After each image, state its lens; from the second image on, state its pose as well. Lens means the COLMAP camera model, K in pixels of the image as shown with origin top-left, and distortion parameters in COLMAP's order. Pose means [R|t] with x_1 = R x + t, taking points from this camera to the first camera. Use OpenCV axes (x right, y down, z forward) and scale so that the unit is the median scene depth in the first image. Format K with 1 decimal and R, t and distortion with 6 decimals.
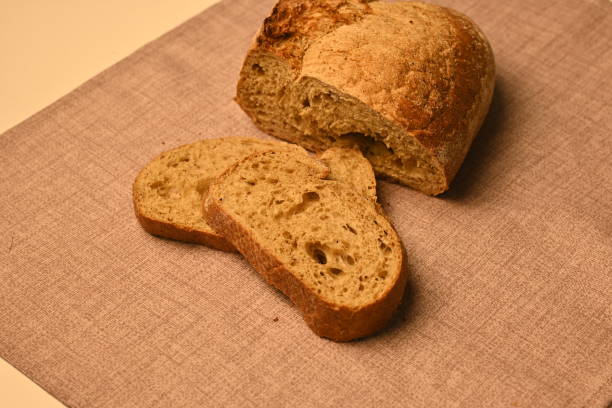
lens RADIAL K [[1408.4, 0, 306.0], [0, 1408.4, 204.0], [0, 0, 1]] dist [0.079966, 0.109606]
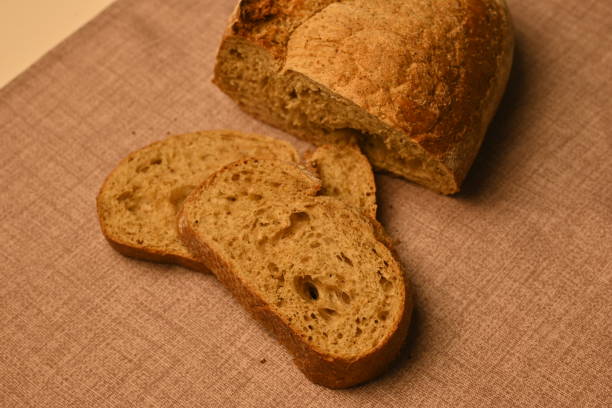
lens RADIAL K [[1408.4, 0, 306.0], [0, 1408.4, 204.0], [0, 0, 1]] dist [0.079966, 0.109606]
pose [[0.999348, -0.026327, -0.024707, 0.027841], [0.029953, 0.986632, 0.160188, -0.145661], [0.020160, -0.160824, 0.986777, 0.140393]]
